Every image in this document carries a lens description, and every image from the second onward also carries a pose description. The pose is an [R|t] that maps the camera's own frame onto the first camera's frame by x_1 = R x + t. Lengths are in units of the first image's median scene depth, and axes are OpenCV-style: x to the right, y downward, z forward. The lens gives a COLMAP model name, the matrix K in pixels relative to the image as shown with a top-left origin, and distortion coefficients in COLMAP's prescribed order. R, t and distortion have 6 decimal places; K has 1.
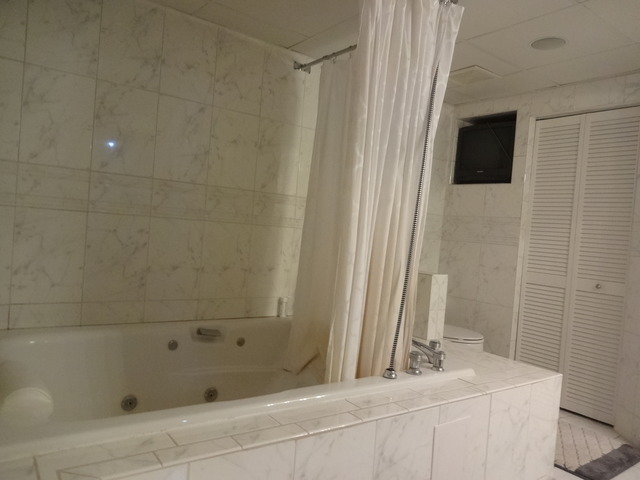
lens RADIAL K [[469.1, 0, 318.2], [0, 469.1, 241.0], [0, 0, 1]] dist [0.000571, -0.013355]
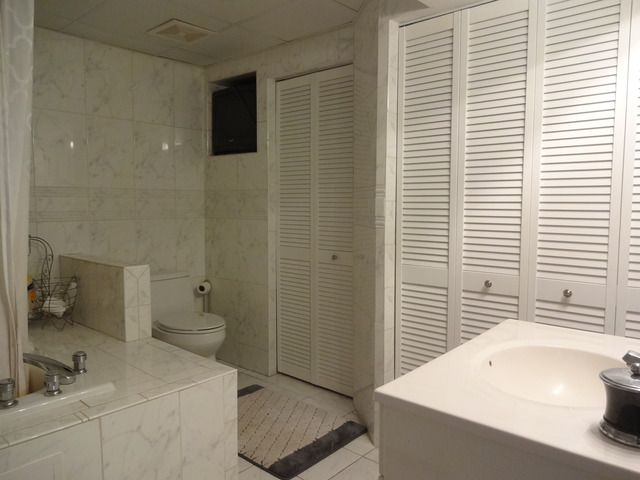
lens RADIAL K [[469.1, 0, 323.0], [0, 469.1, 238.2], [0, 0, 1]] dist [0.000571, -0.013355]
pose [[0.975014, -0.094115, 0.201221, 0.343265], [0.081099, 0.994102, 0.071997, -0.011105], [-0.206810, -0.053879, 0.976896, 0.066159]]
